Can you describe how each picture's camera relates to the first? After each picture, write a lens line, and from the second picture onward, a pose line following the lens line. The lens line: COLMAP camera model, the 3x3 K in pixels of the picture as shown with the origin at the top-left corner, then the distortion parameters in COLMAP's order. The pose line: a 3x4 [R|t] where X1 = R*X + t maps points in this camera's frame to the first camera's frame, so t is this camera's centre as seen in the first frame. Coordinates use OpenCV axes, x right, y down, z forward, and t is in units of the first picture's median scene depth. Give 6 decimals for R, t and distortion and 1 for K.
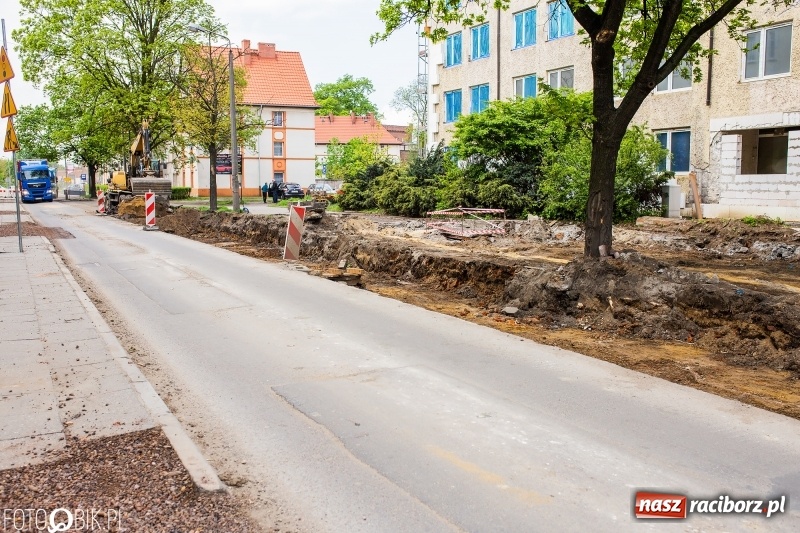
lens RADIAL K [[773.2, 0, 397.3], [0, 773.2, 269.2], [0, 0, 1]] dist [-0.020168, 0.000000]
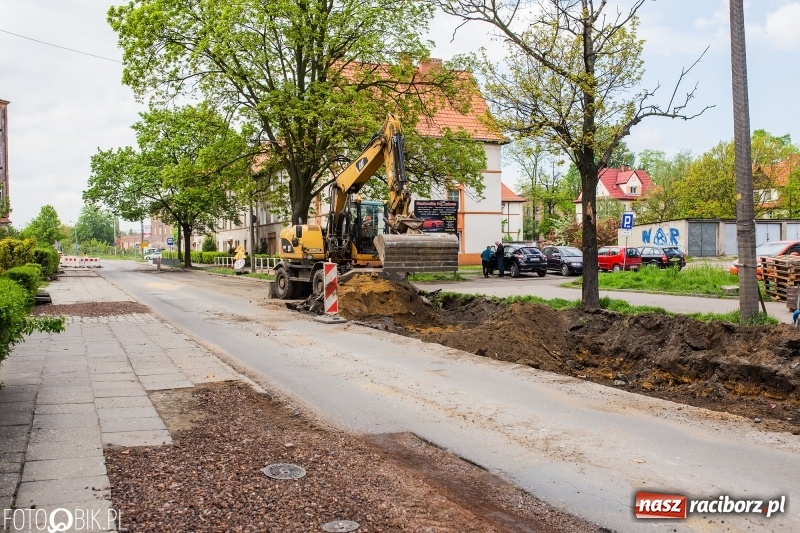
lens RADIAL K [[773.2, 0, 404.5], [0, 773.2, 261.7], [0, 0, 1]] dist [-0.020168, 0.000000]
pose [[0.998464, -0.006621, -0.055000, -0.208147], [0.001489, 0.995680, -0.092840, -0.041032], [0.055377, 0.092615, 0.994161, 0.375697]]
